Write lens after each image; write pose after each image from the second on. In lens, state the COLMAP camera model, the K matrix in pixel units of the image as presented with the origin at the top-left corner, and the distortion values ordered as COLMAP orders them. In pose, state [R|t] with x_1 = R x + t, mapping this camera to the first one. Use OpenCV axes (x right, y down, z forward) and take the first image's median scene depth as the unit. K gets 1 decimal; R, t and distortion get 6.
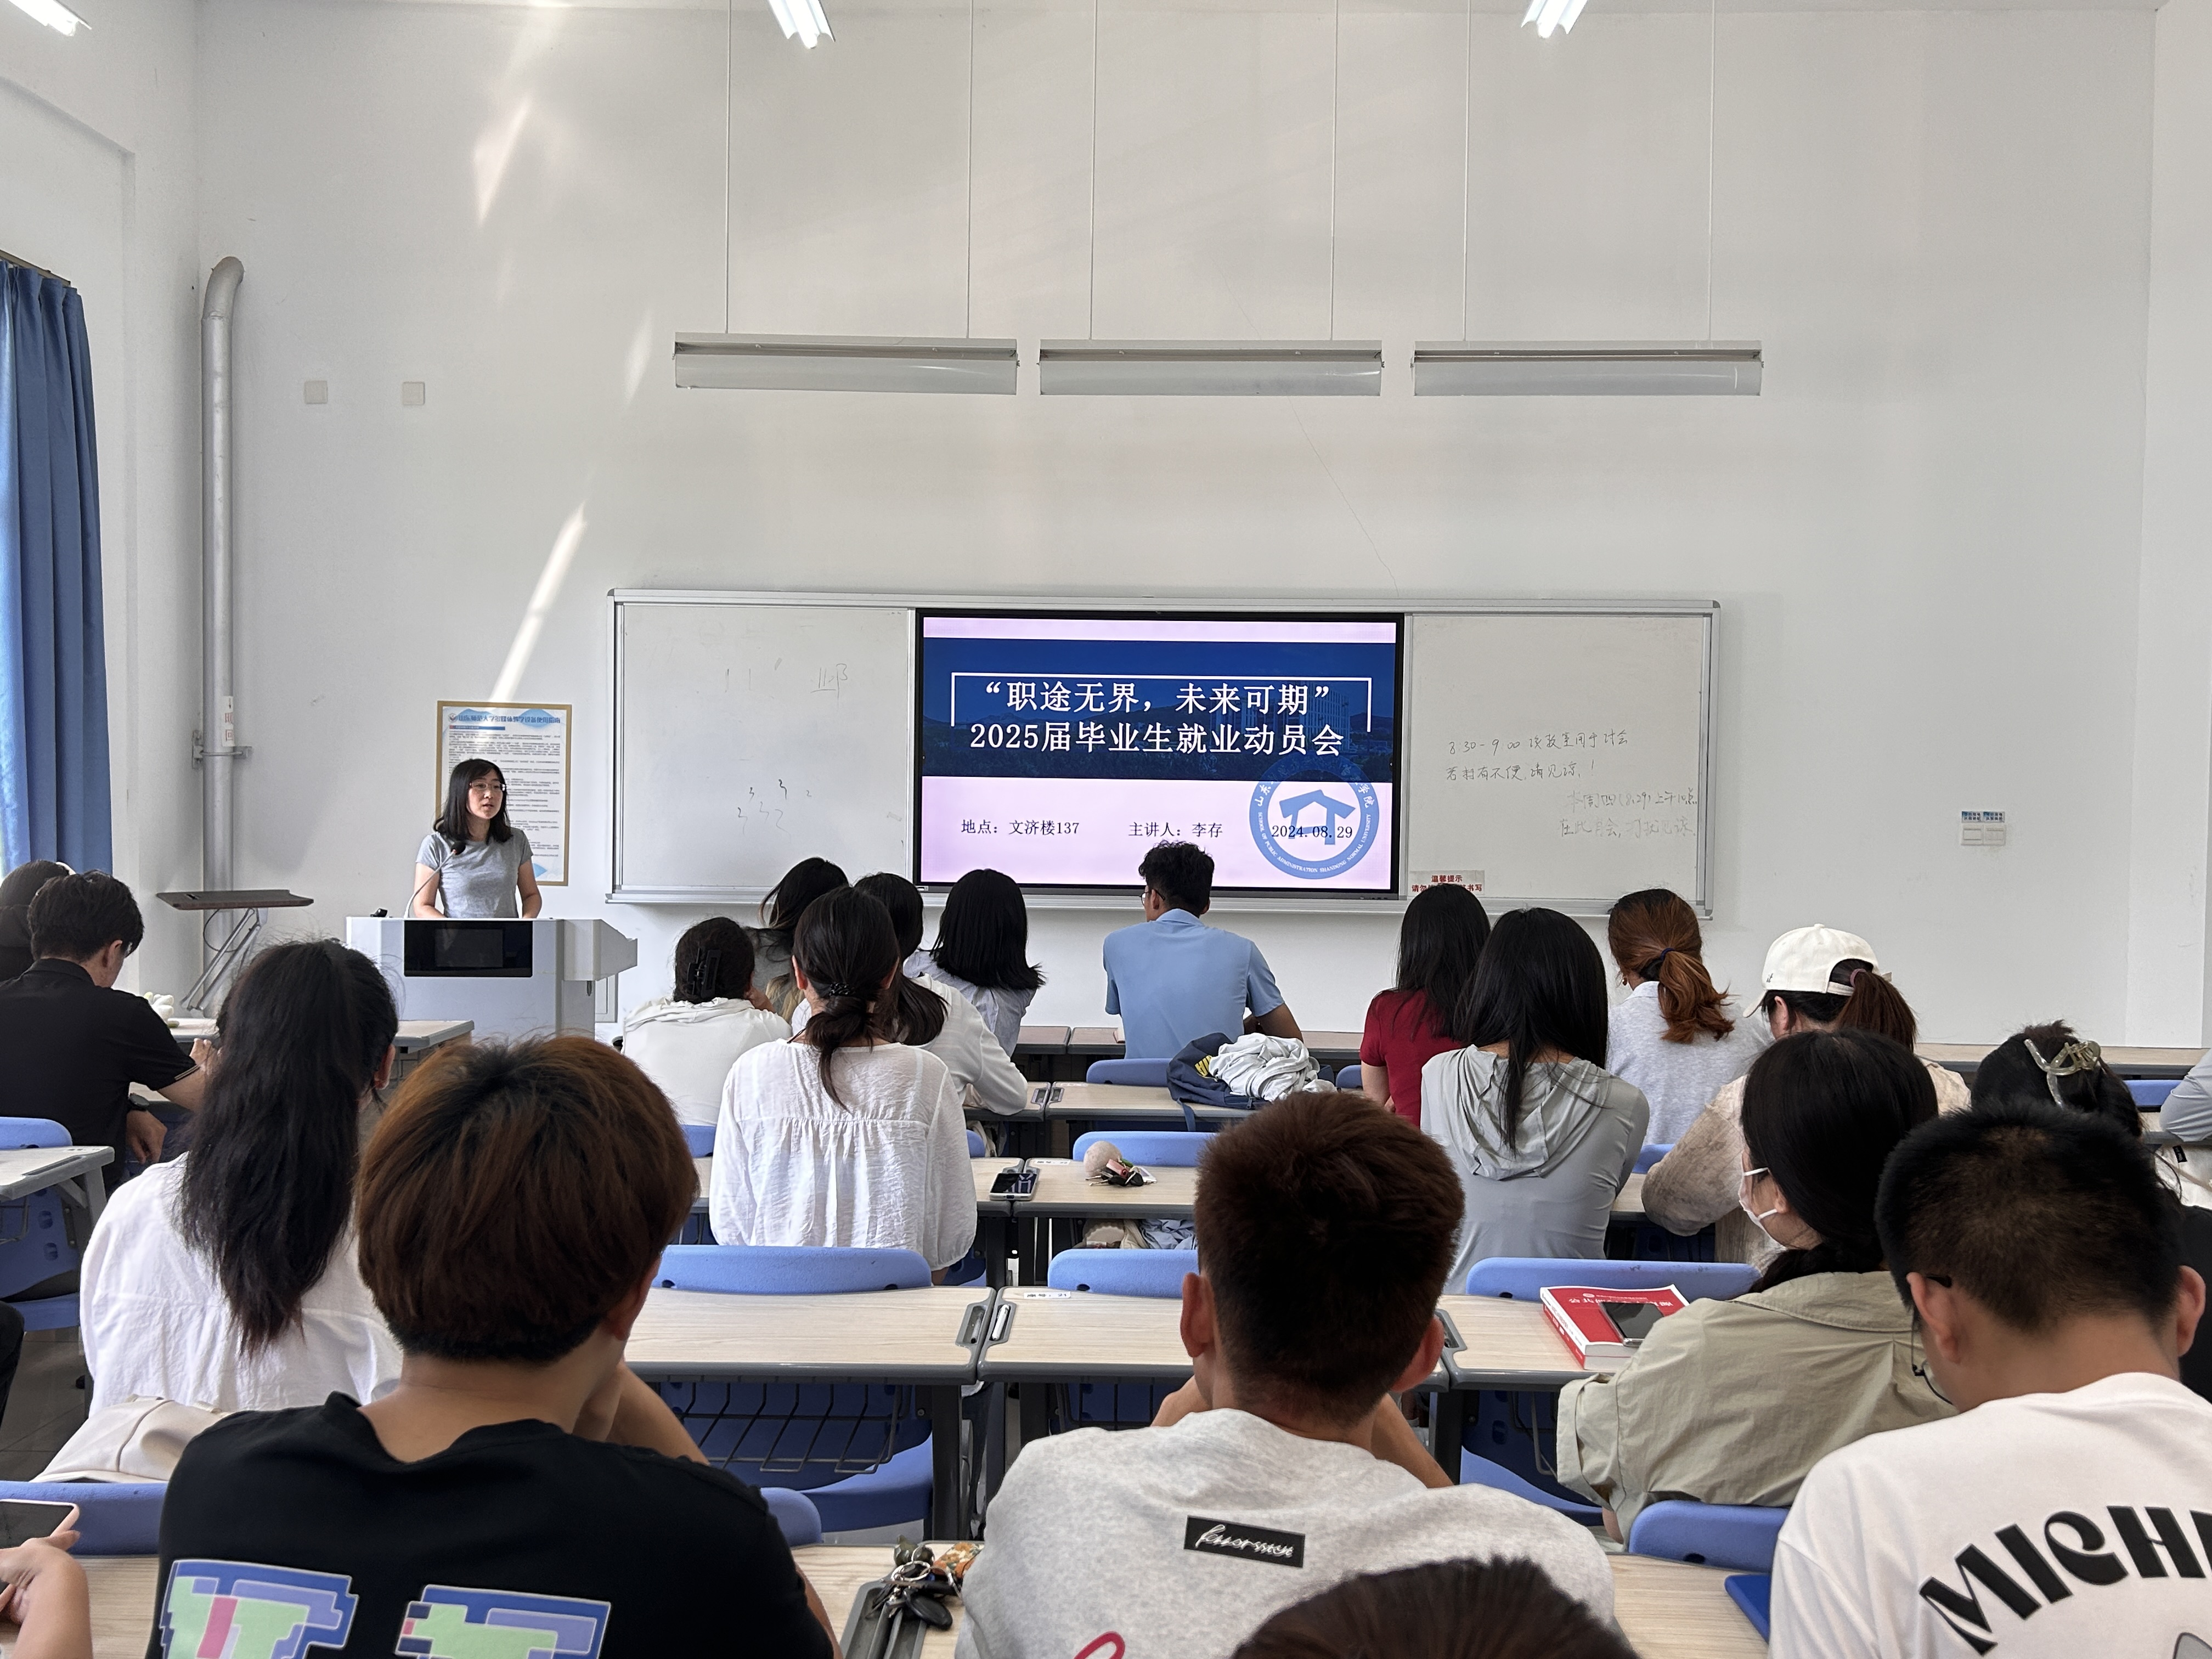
lens RADIAL K [[1871.7, 0, 1104.3], [0, 1871.7, 822.2], [0, 0, 1]] dist [0.058346, -0.010918]
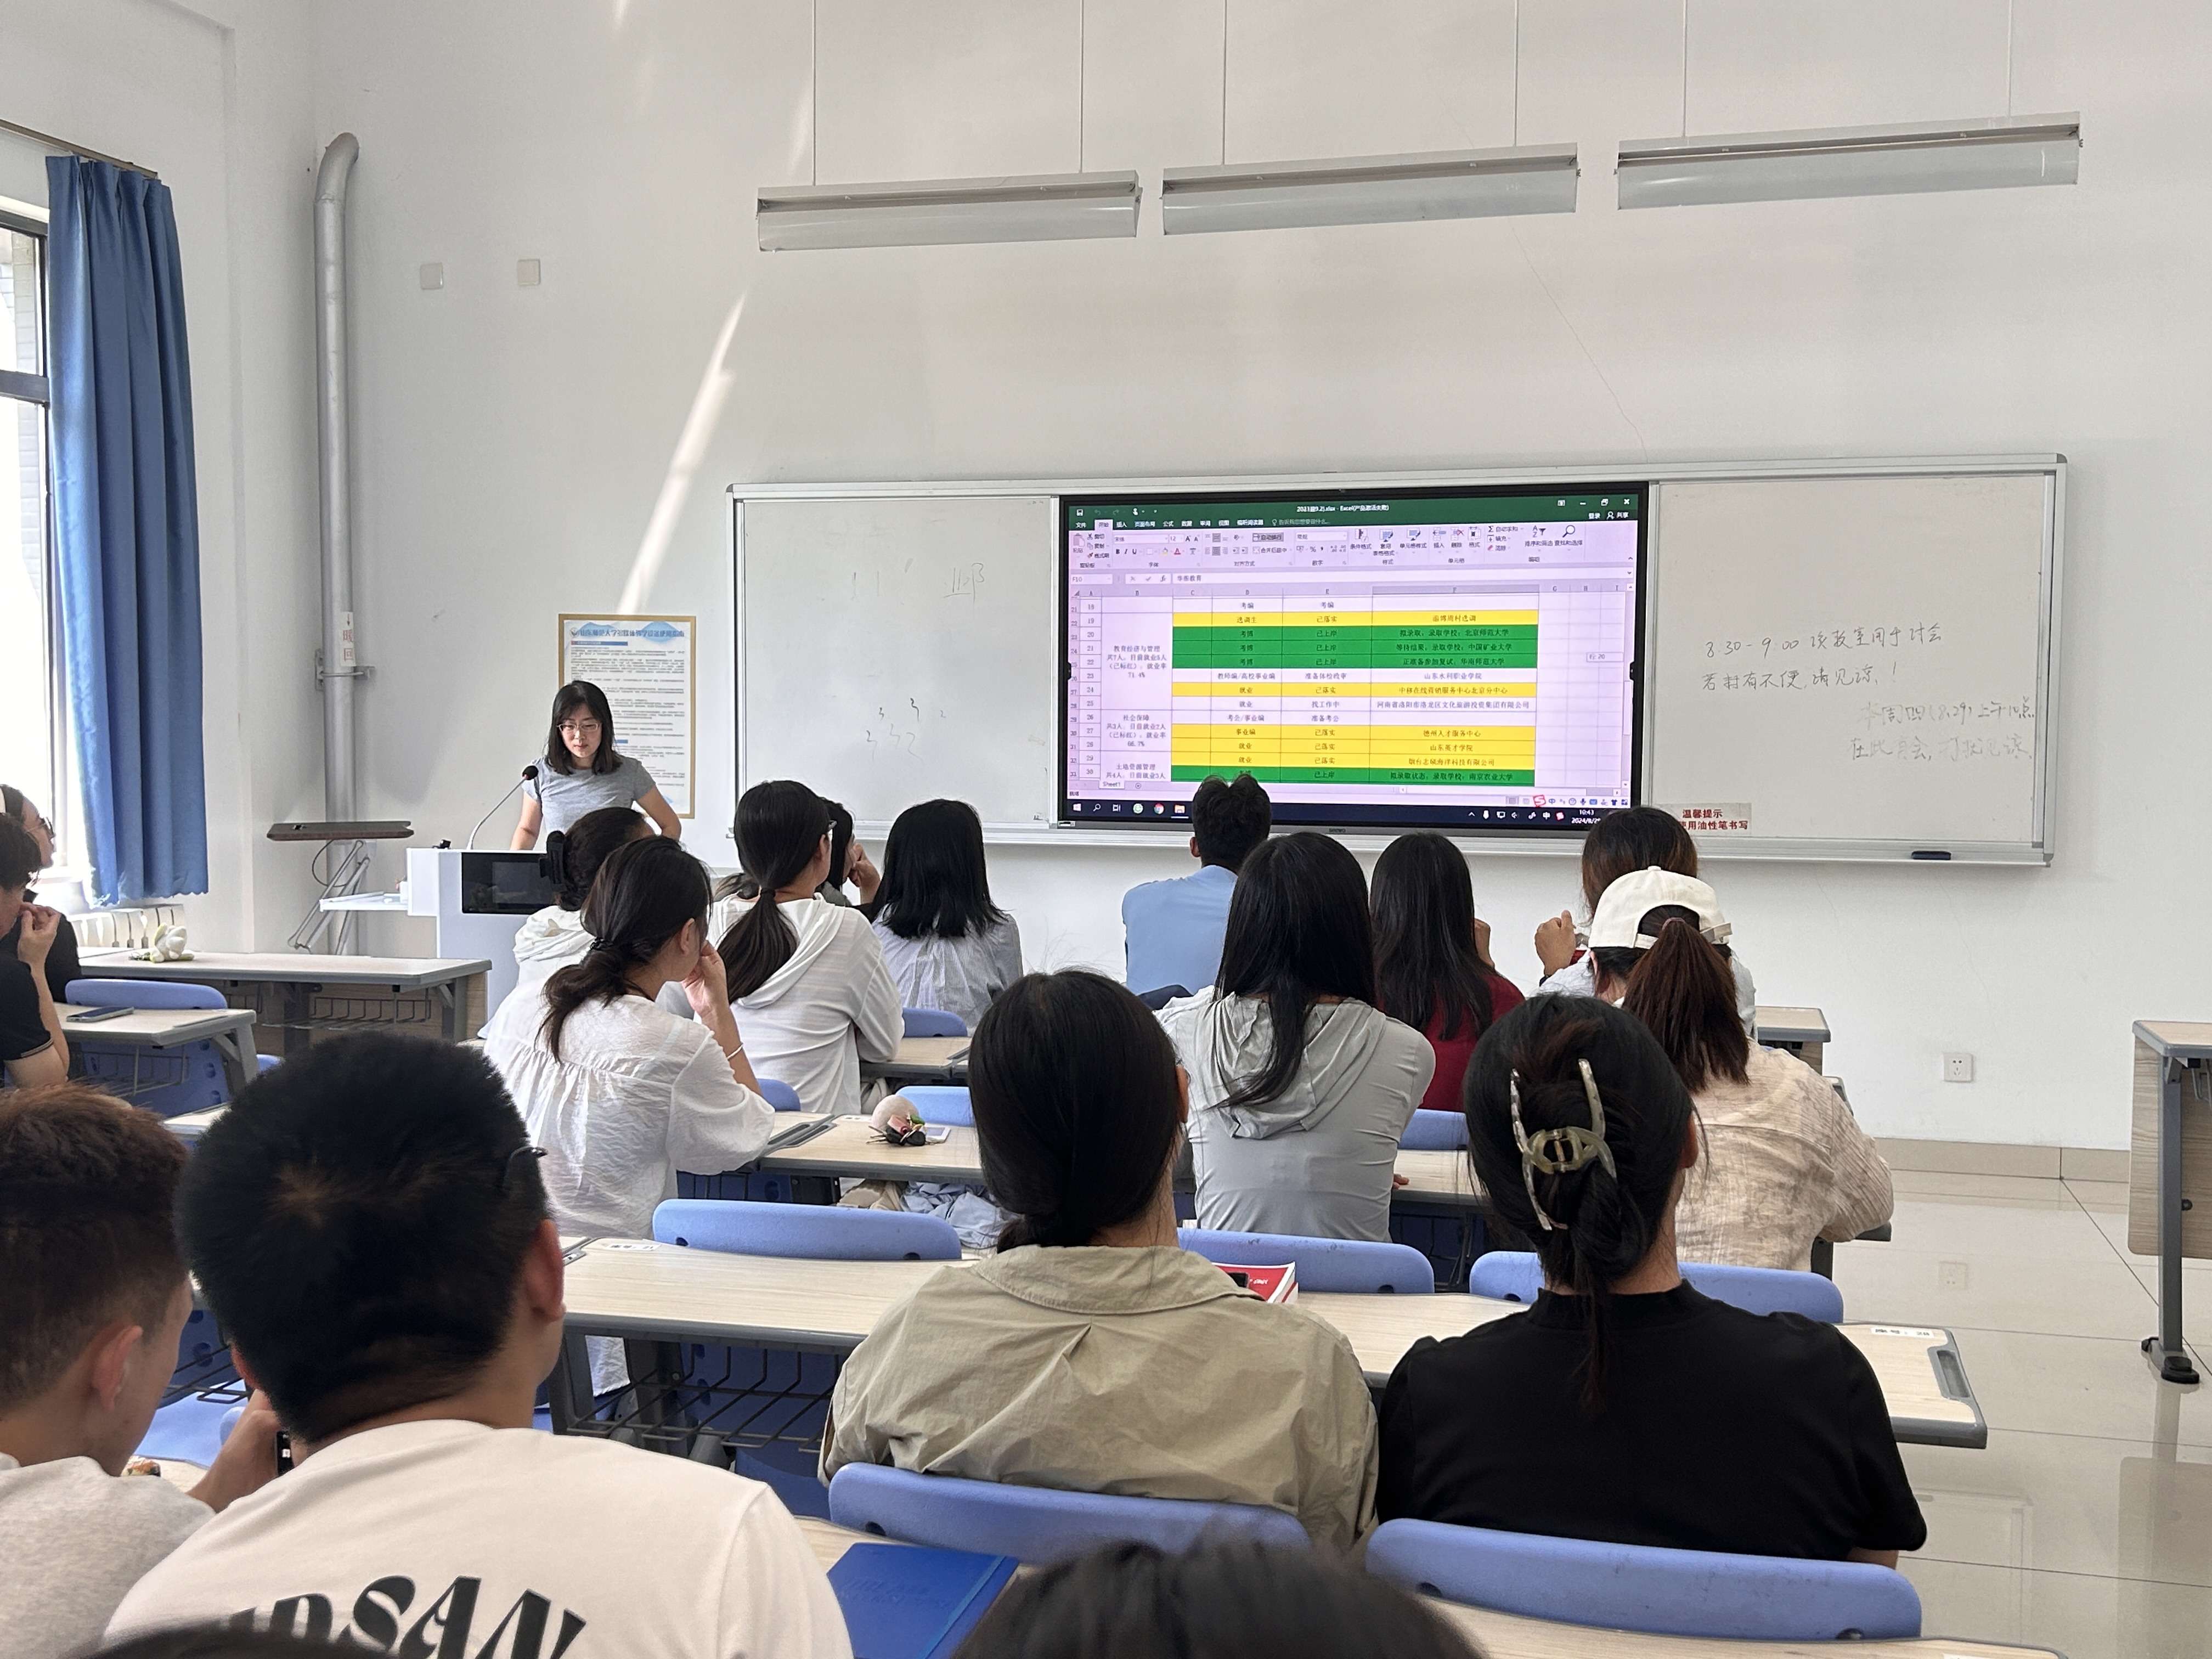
lens RADIAL K [[2252.1, 0, 1117.7], [0, 2252.1, 831.2], [0, 0, 1]] dist [0.050979, 0.000000]
pose [[0.975128, 0.004074, -0.221606, 0.153929], [0.003077, 0.999486, 0.031914, 0.006236], [0.221622, -0.031802, 0.974614, -0.000610]]
